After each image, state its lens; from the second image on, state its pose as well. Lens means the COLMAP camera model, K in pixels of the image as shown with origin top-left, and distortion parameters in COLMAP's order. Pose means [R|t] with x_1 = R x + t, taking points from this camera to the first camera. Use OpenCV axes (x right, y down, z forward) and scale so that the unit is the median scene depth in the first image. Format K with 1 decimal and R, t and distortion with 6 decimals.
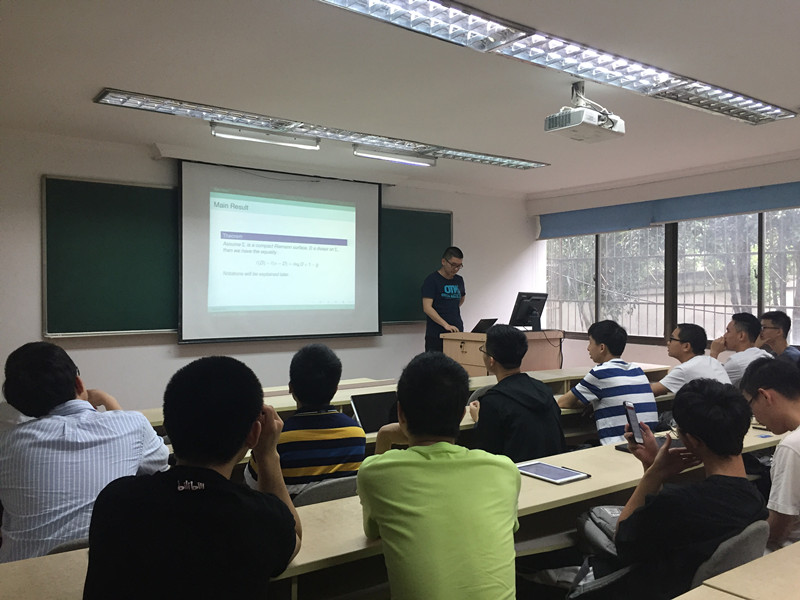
lens RADIAL K [[689.4, 0, 400.0], [0, 689.4, 300.0], [0, 0, 1]] dist [0.081831, -0.133163]
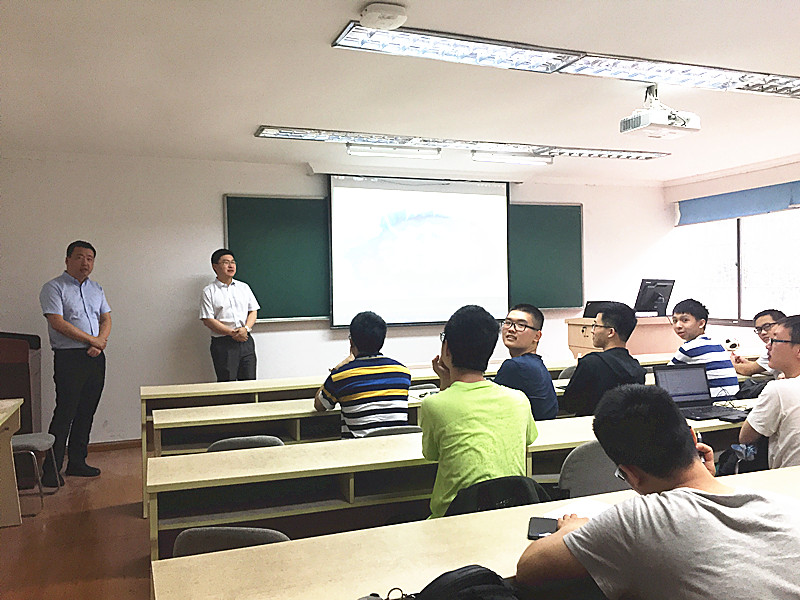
lens RADIAL K [[689.4, 0, 400.0], [0, 689.4, 300.0], [0, 0, 1]] dist [0.081831, -0.133163]
pose [[0.966804, -0.014997, -0.255078, 0.113661], [0.017474, 0.999820, 0.007448, 0.008276], [0.254921, -0.011659, 0.966892, -0.133688]]
